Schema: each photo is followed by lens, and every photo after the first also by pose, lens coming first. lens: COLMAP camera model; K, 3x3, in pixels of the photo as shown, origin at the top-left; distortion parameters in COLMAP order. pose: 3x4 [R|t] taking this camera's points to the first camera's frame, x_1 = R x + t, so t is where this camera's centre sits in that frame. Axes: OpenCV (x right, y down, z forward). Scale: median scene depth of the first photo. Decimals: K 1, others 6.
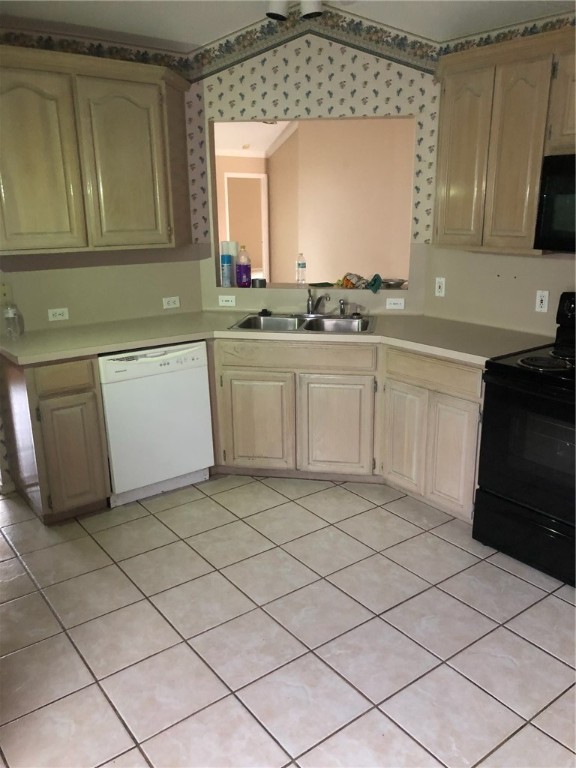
lens RADIAL K [[634.5, 0, 294.0], [0, 634.5, 385.9], [0, 0, 1]] dist [0.070609, -0.005069]
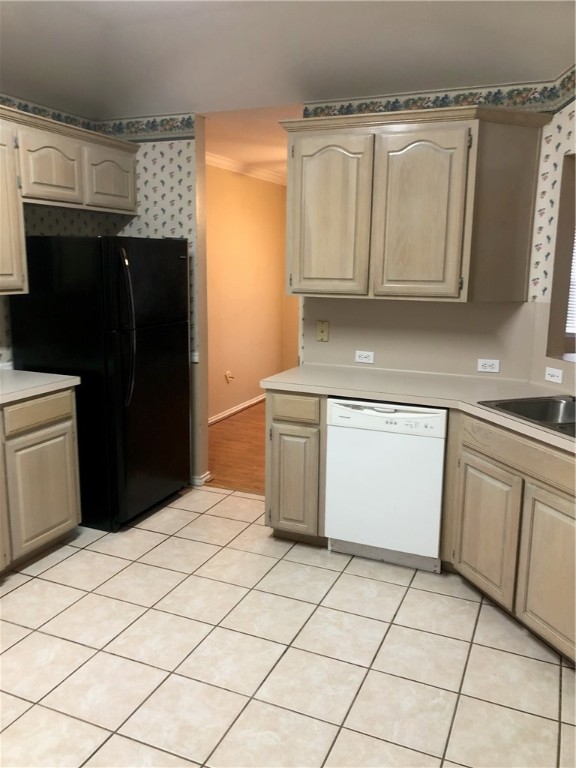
lens RADIAL K [[634.5, 0, 290.1], [0, 634.5, 381.3], [0, 0, 1]] dist [0.070609, -0.005069]
pose [[0.487372, 0.182790, -0.853848, 0.523322], [-0.257942, 0.964344, 0.059213, -0.113237], [0.834227, 0.191385, 0.517143, 0.401702]]
